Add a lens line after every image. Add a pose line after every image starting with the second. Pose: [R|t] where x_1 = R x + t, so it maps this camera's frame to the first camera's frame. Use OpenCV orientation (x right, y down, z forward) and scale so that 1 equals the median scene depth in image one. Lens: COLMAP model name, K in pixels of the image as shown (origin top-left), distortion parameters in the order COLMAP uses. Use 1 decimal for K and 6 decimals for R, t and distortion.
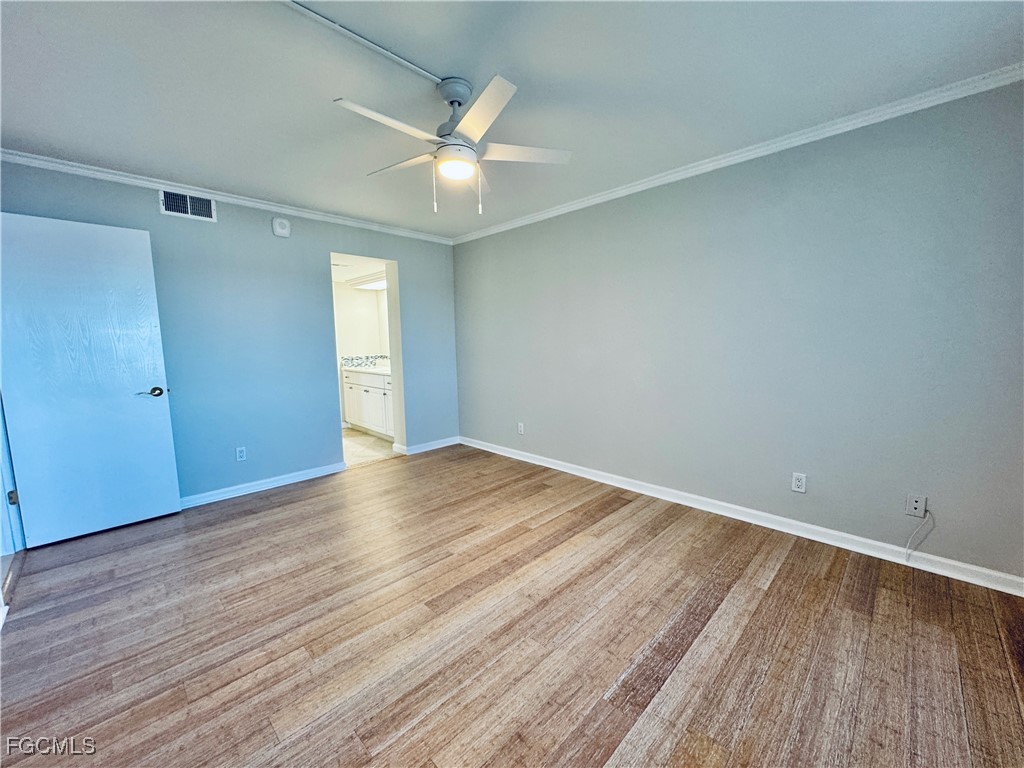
lens RADIAL K [[407.2, 0, 512.7], [0, 407.2, 384.4], [0, 0, 1]] dist [-0.002639, 0.000032]
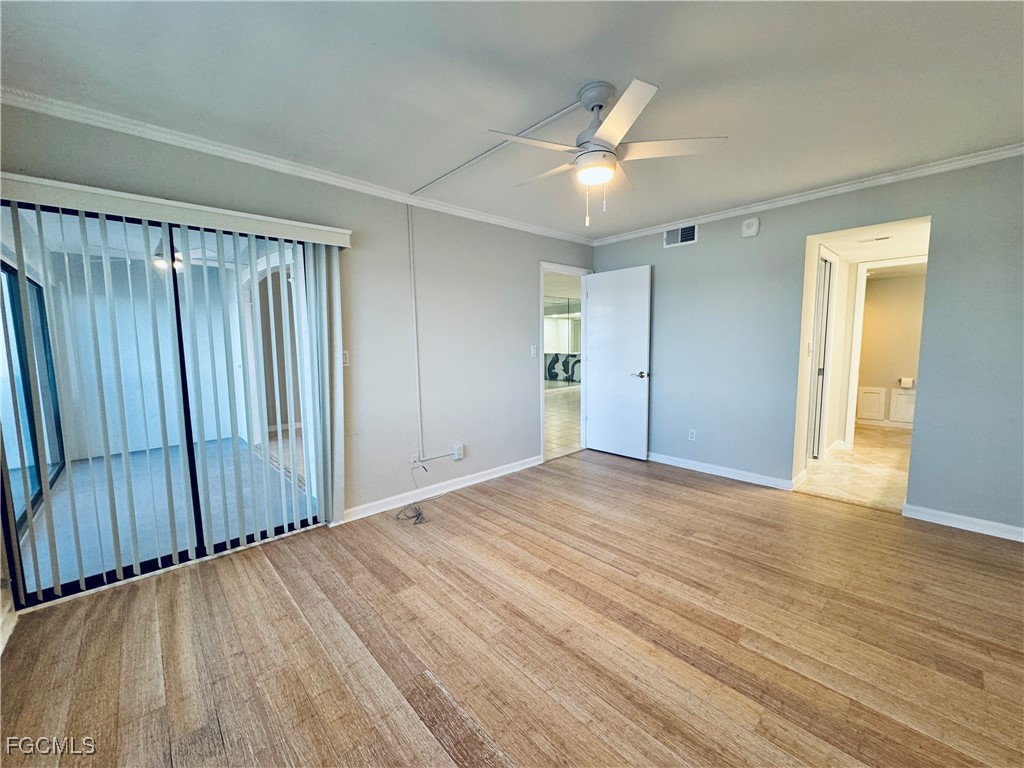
lens RADIAL K [[407.2, 0, 511.2], [0, 407.2, 383.5], [0, 0, 1]] dist [-0.002639, 0.000032]
pose [[-0.046767, 0.119230, -0.991765, 0.734243], [-0.095369, 0.987783, 0.123248, -0.105068], [0.994343, 0.100348, -0.034824, 0.706879]]
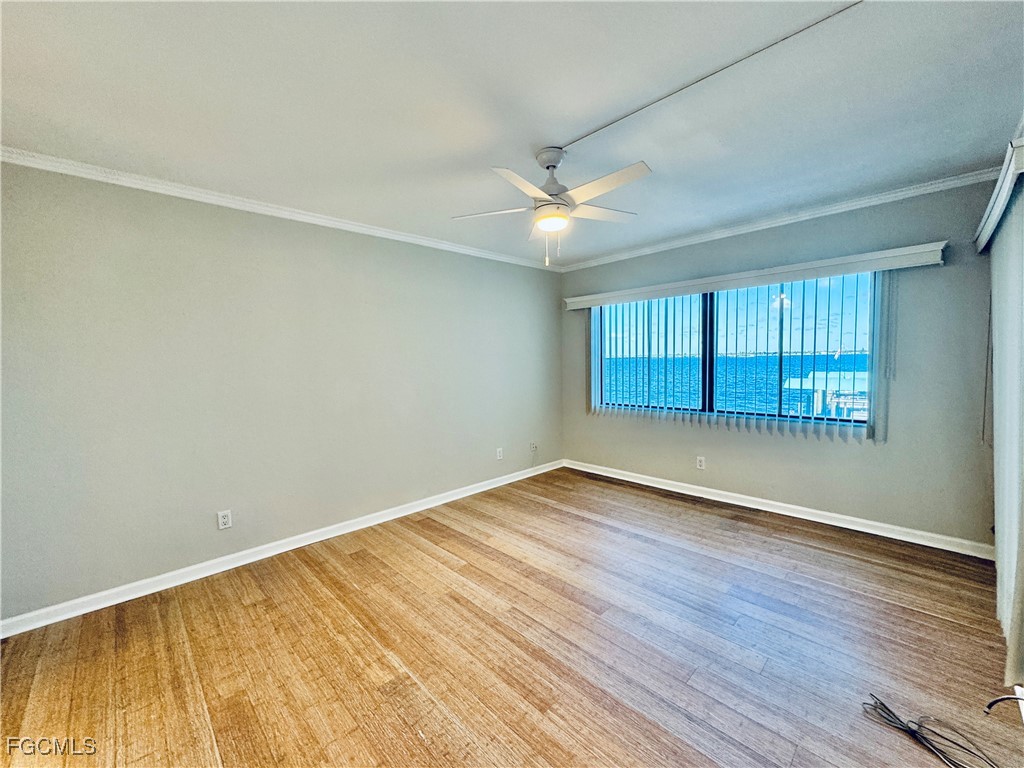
lens RADIAL K [[407.2, 0, 510.1], [0, 407.2, 385.0], [0, 0, 1]] dist [-0.002639, 0.000032]
pose [[0.024448, -0.046628, 0.998613, -1.036925], [0.131529, 0.990378, 0.043024, -0.117894], [-0.991011, 0.130295, 0.030346, 0.914823]]
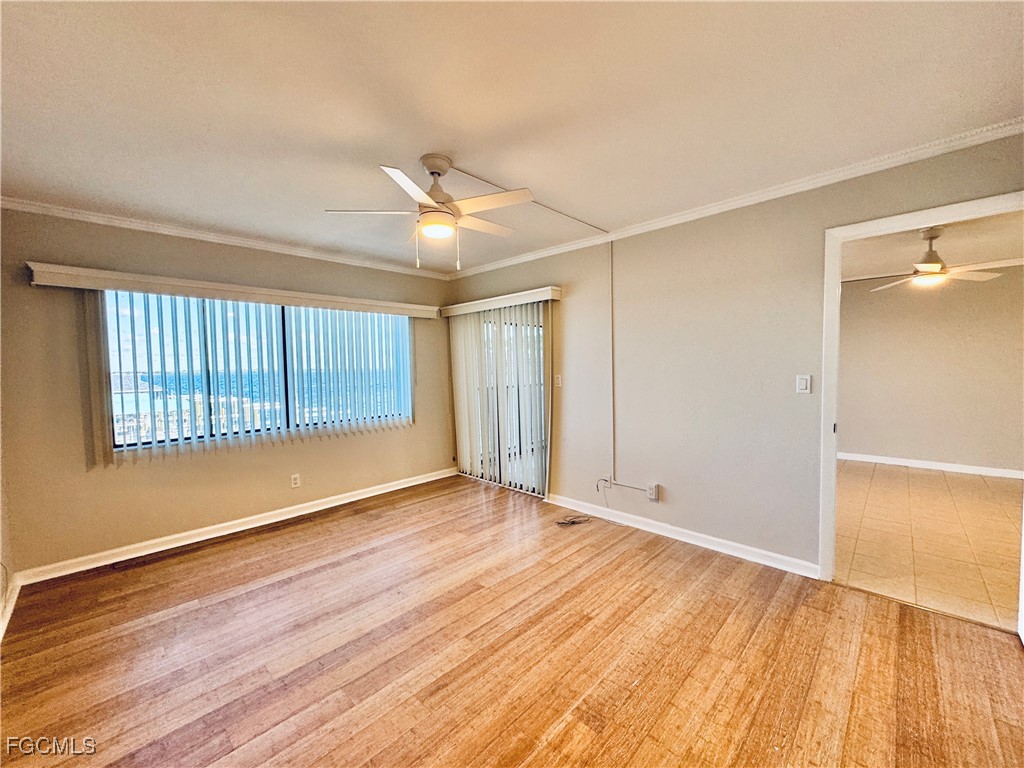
lens RADIAL K [[407.2, 0, 514.1], [0, 407.2, 385.0], [0, 0, 1]] dist [-0.002639, 0.000032]
pose [[-0.999326, 0.035066, -0.010902, -0.256835], [0.032904, 0.986878, 0.158079, -0.223589], [0.016302, 0.157614, -0.987366, 1.747459]]
